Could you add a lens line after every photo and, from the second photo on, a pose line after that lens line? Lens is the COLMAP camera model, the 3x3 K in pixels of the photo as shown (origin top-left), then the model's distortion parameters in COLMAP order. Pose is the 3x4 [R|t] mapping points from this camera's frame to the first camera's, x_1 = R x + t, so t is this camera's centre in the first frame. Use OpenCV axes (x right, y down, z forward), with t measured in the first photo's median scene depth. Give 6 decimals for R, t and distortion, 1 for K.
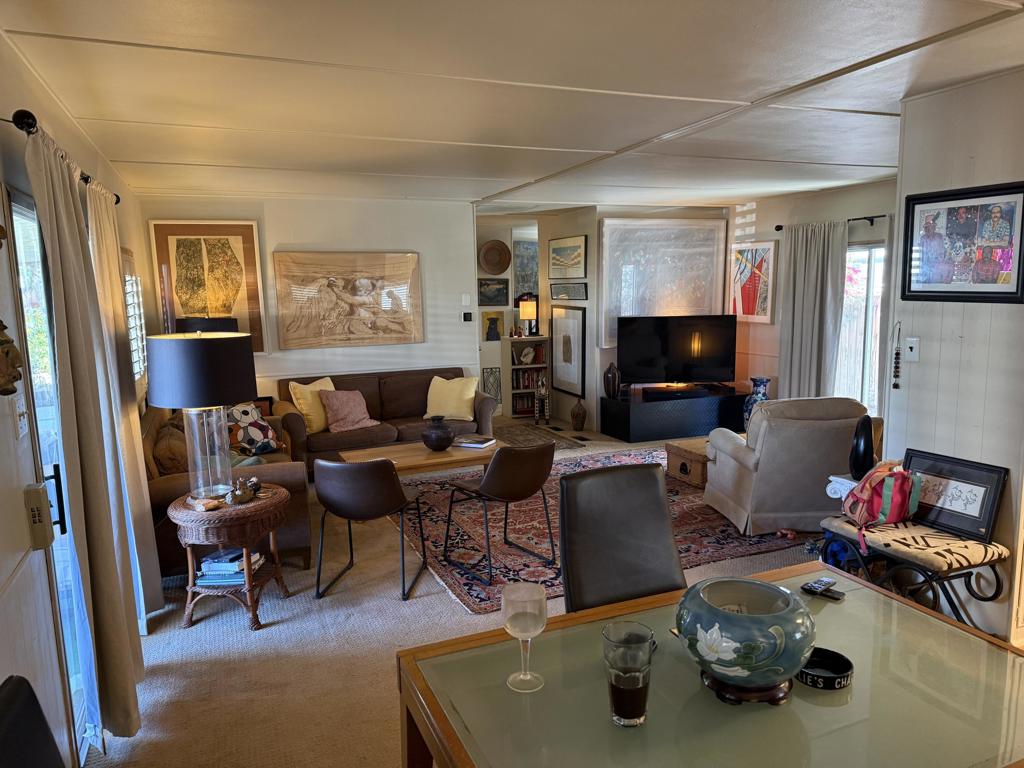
lens RADIAL K [[718.9, 0, 512.0], [0, 718.9, 384.0], [0, 0, 1]] dist [0.171727, -0.244558]
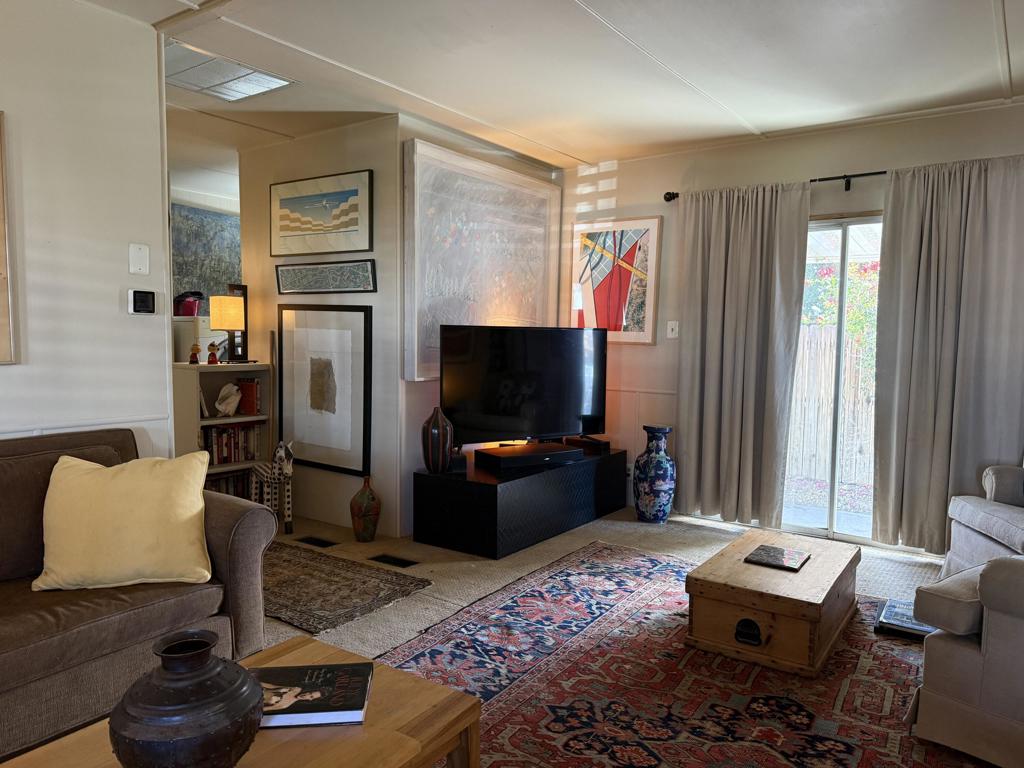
lens RADIAL K [[718.9, 0, 512.0], [0, 718.9, 384.0], [0, 0, 1]] dist [0.171727, -0.244558]
pose [[0.843514, -0.007385, 0.537056, -0.100650], [0.042980, 0.997627, -0.053788, -0.015529], [-0.535385, 0.068454, 0.841830, 0.503330]]
